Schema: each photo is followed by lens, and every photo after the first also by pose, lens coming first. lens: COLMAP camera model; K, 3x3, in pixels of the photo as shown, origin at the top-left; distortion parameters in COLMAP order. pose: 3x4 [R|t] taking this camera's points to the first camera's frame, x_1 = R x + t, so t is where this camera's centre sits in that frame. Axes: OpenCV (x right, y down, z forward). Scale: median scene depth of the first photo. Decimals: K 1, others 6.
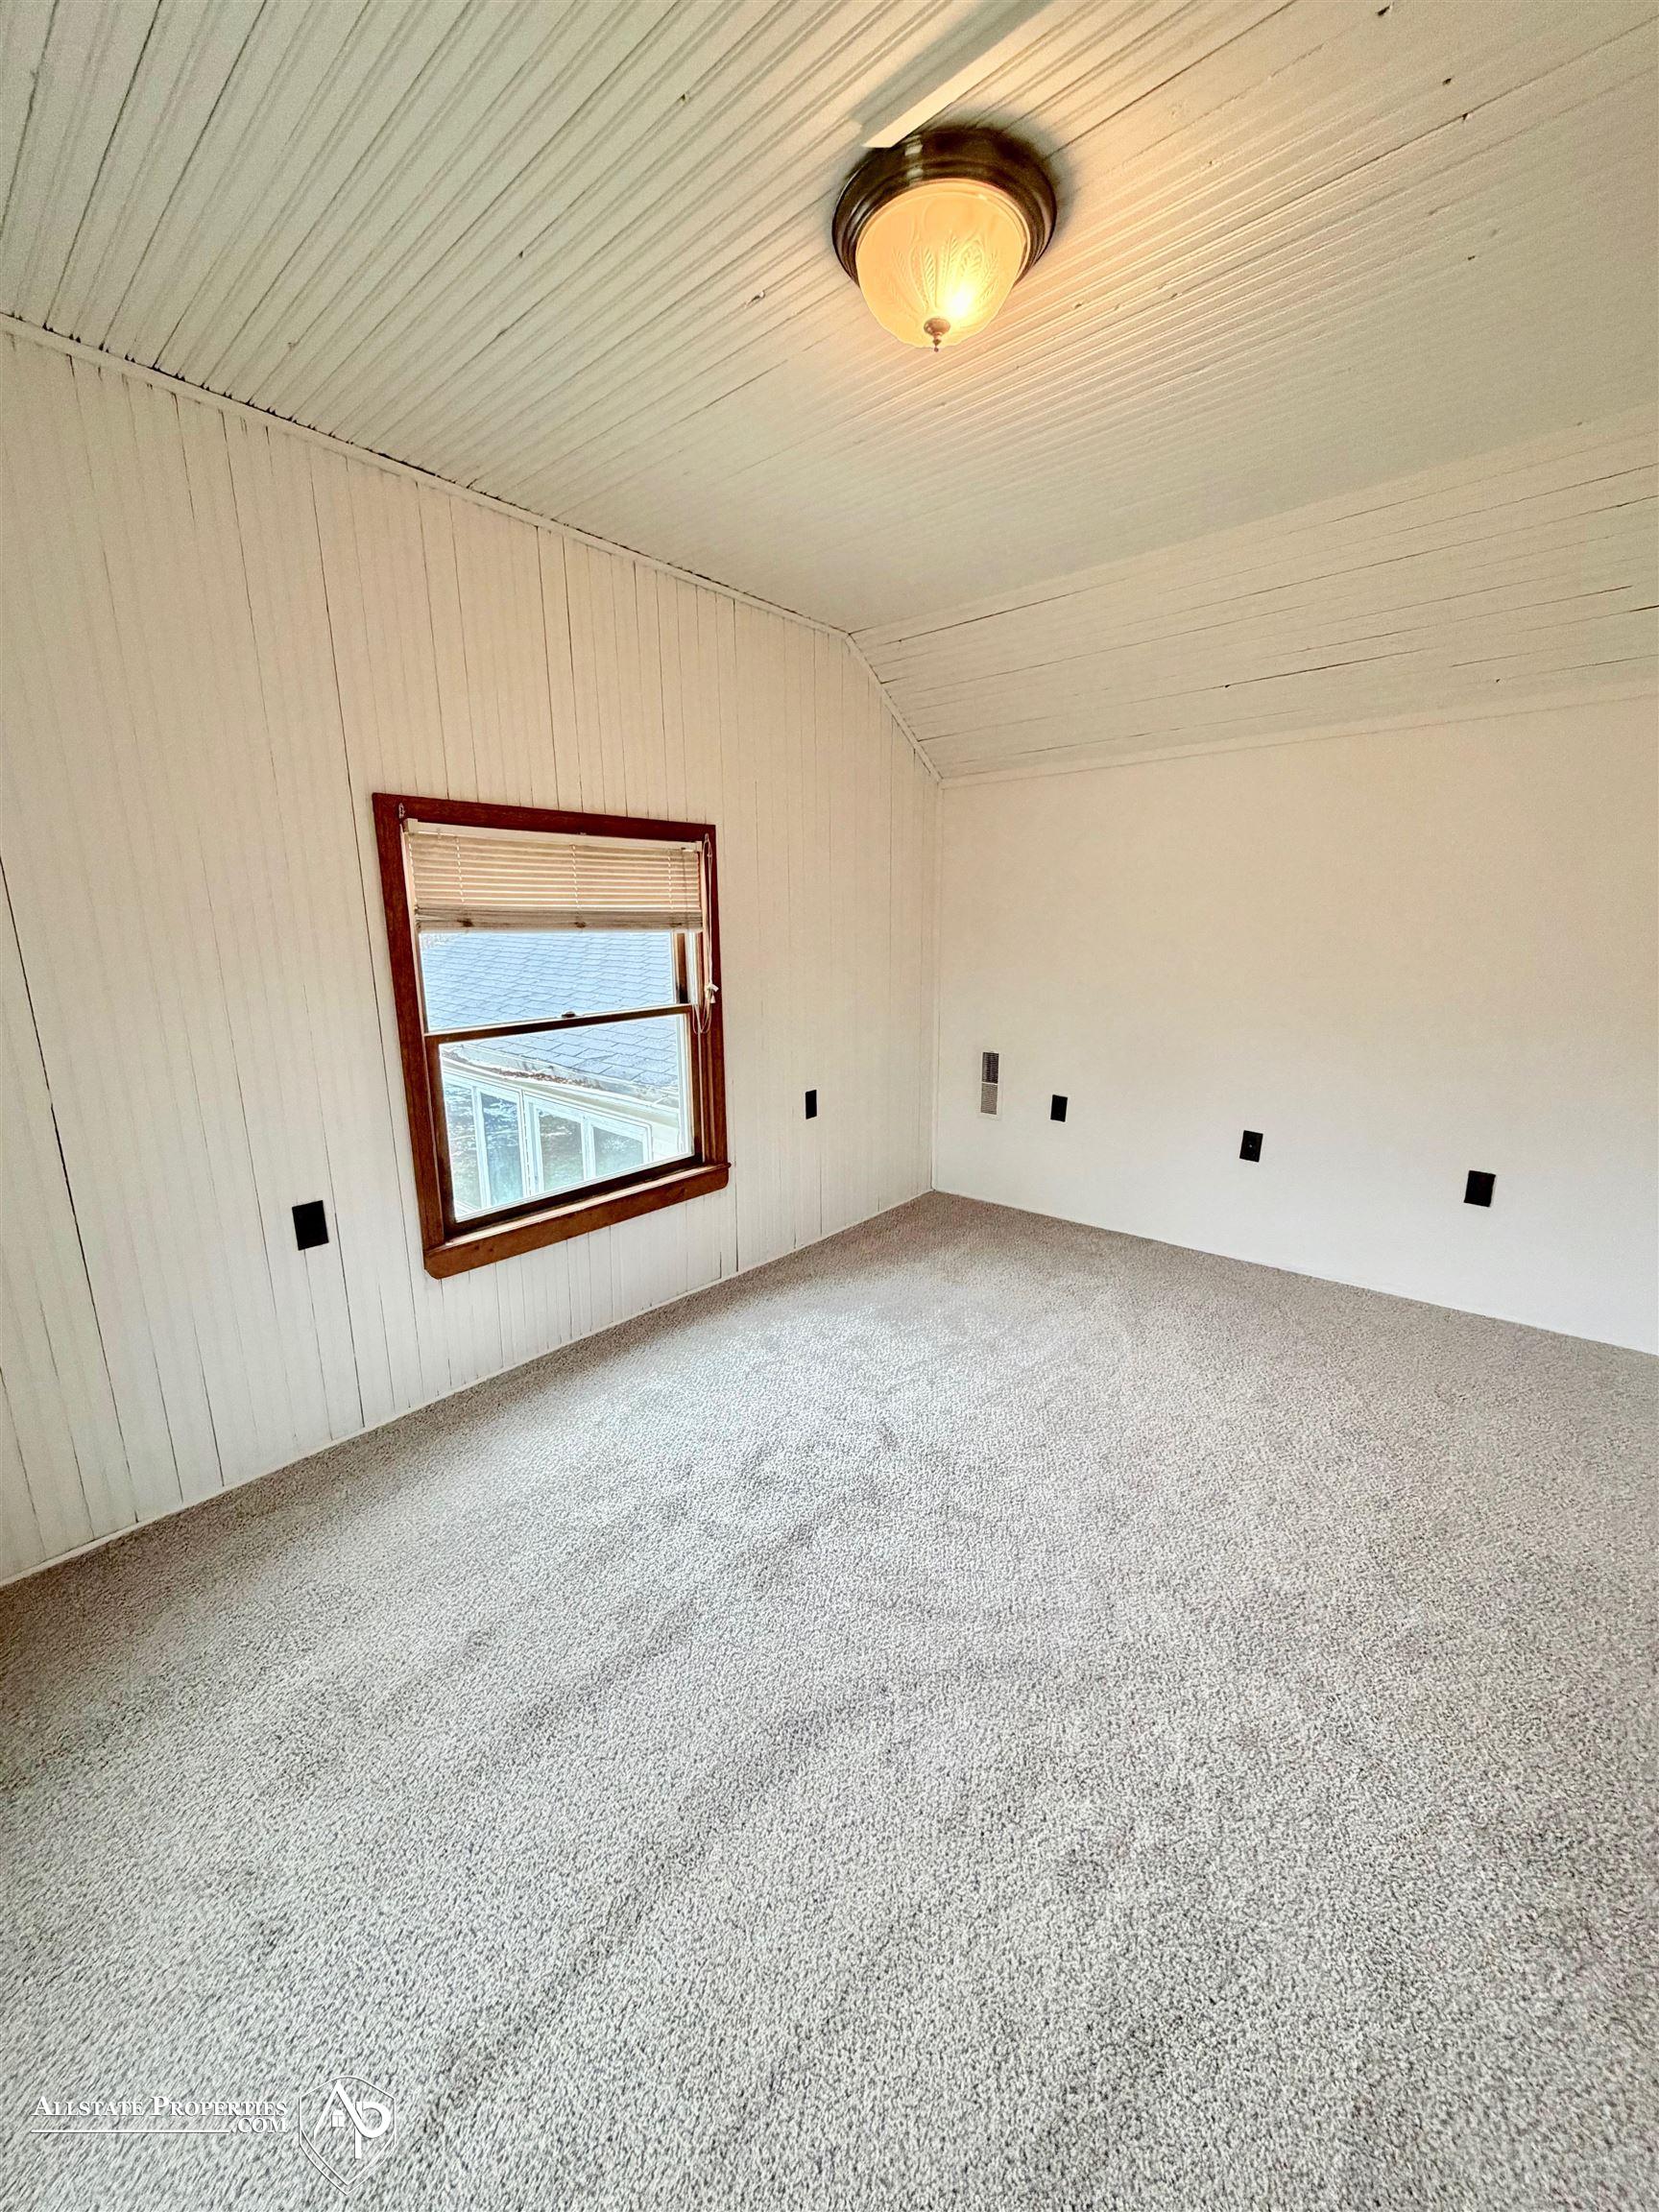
lens RADIAL K [[878.1, 0, 827.9], [0, 878.1, 1107.6], [0, 0, 1]] dist [0.001254, 0.000214]
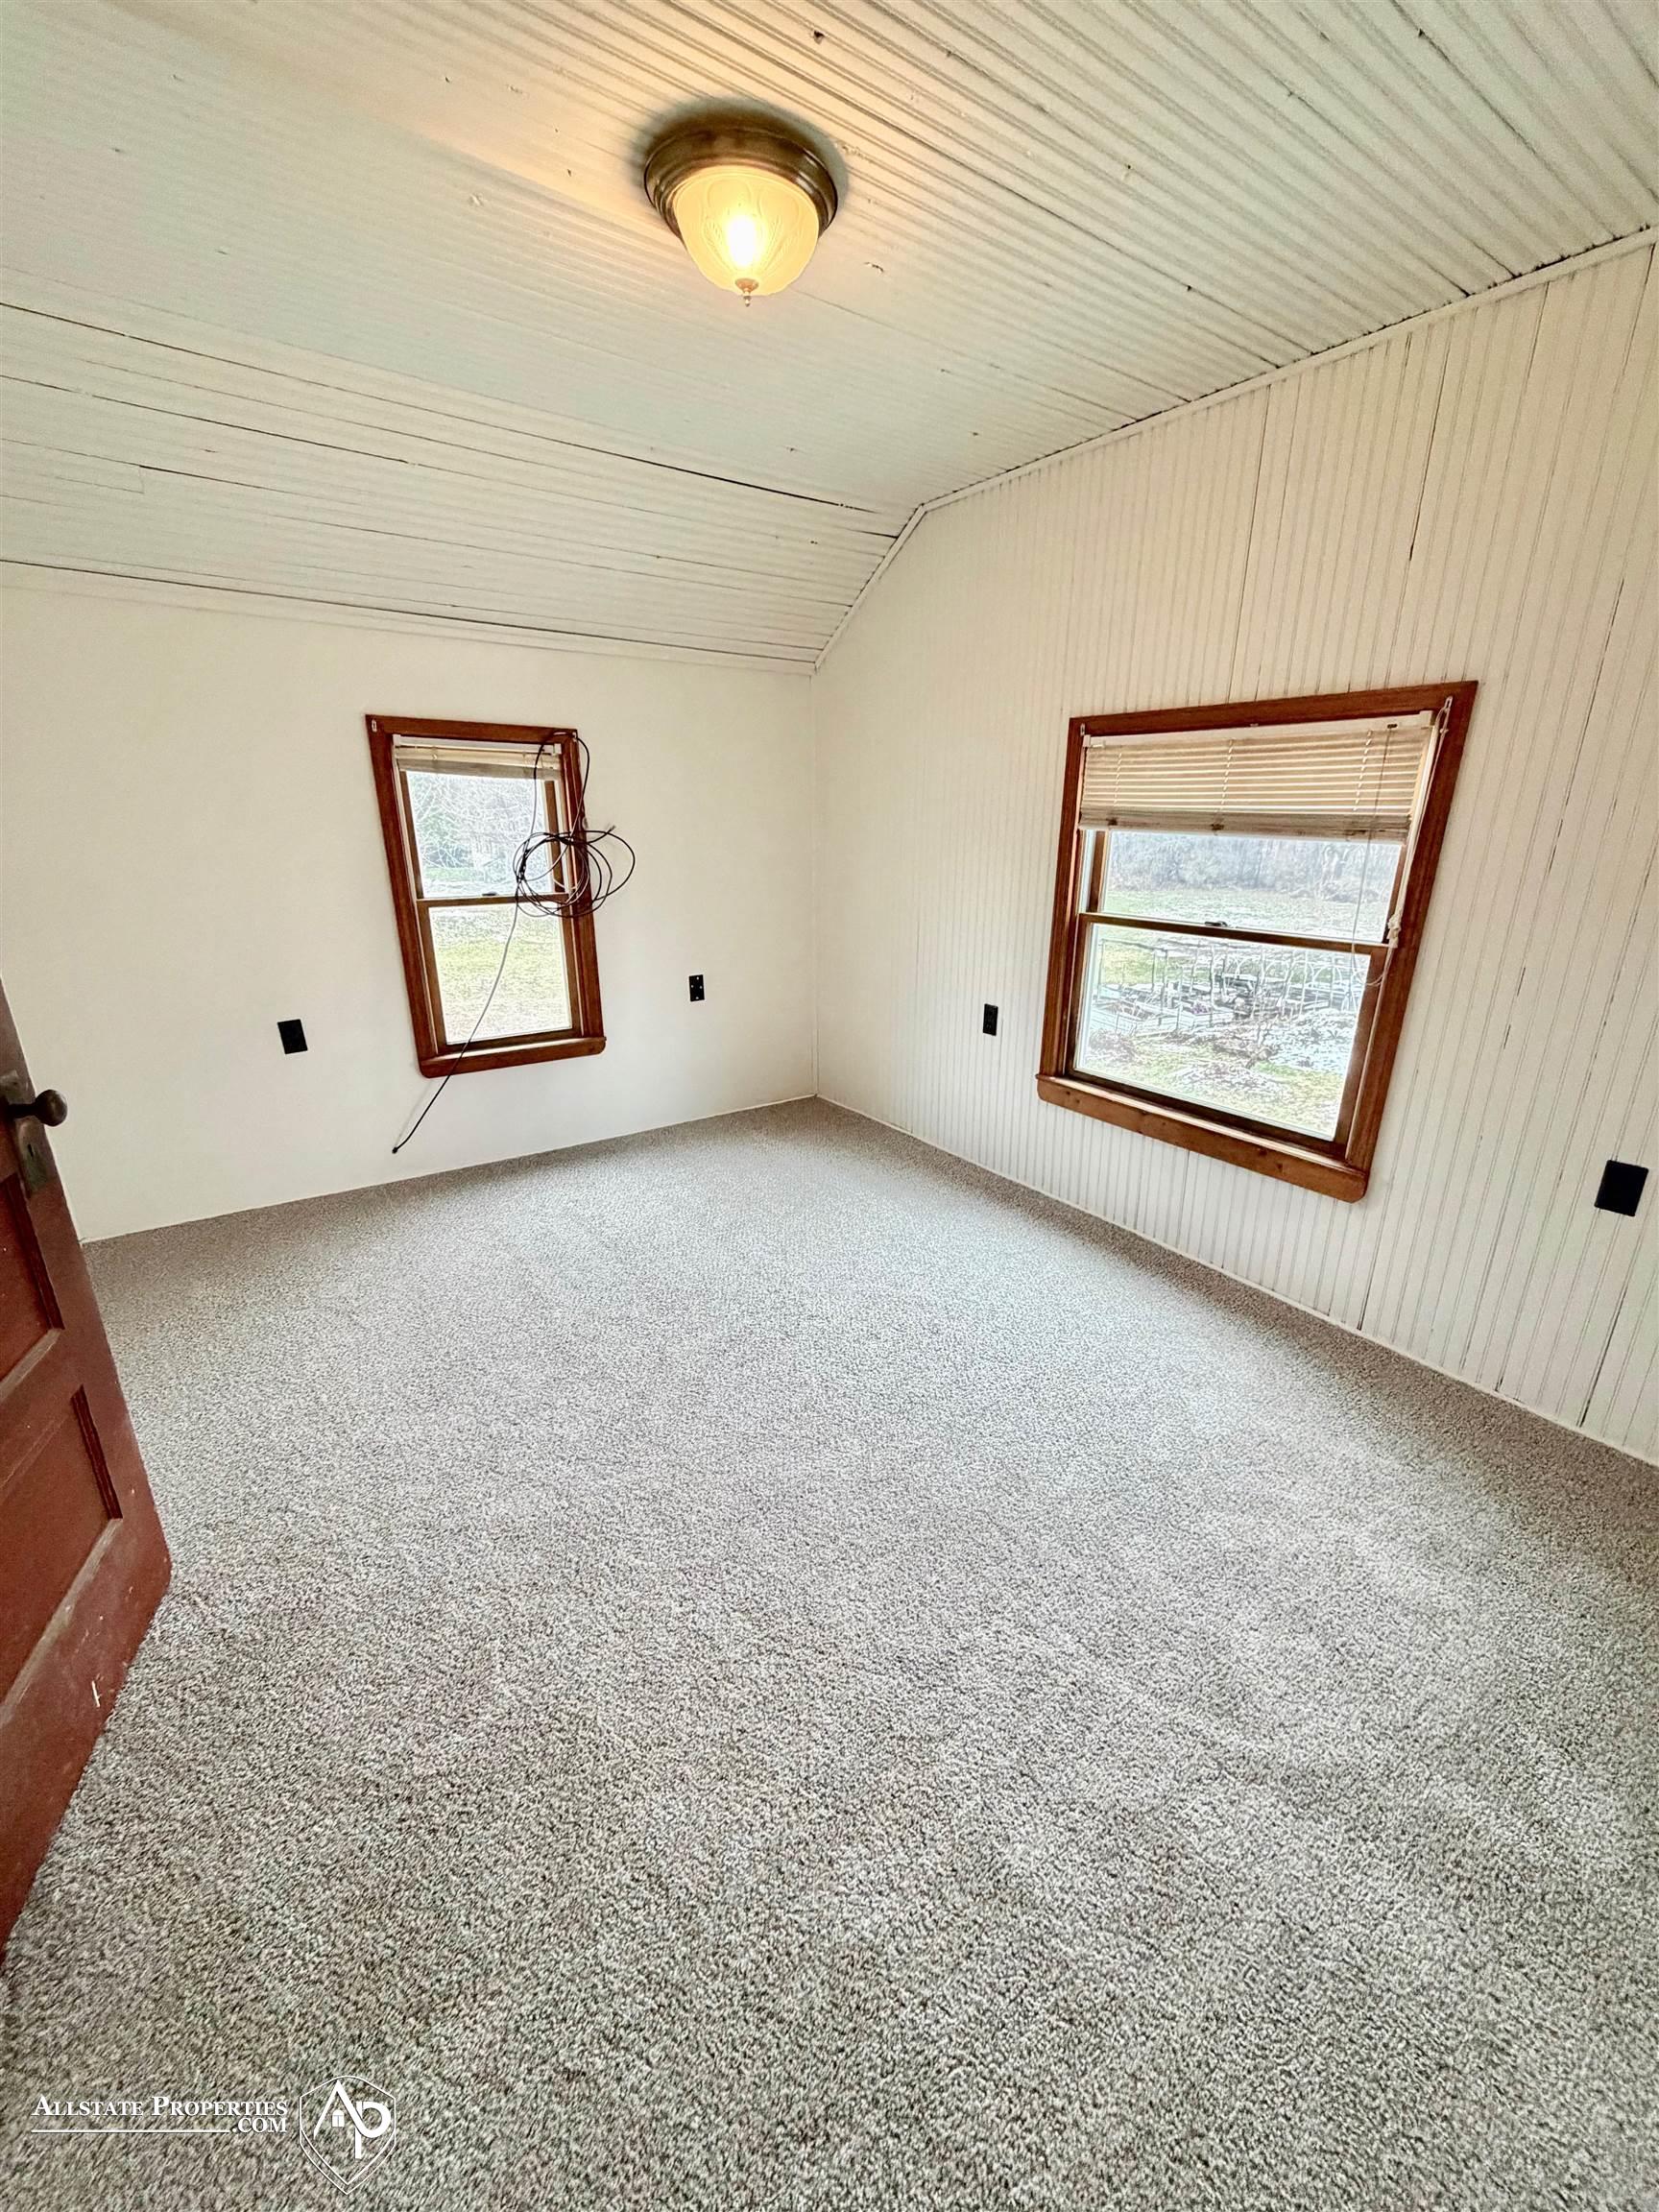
lens RADIAL K [[898.2, 0, 829.5], [0, 898.2, 1106.0], [0, 0, 1]] dist [-0.001352, -0.000041]
pose [[-0.238046, 0.310782, -0.920189, 0.790104], [-0.215153, 0.907013, 0.361990, -0.193382], [0.947124, 0.284151, -0.149045, 0.822085]]
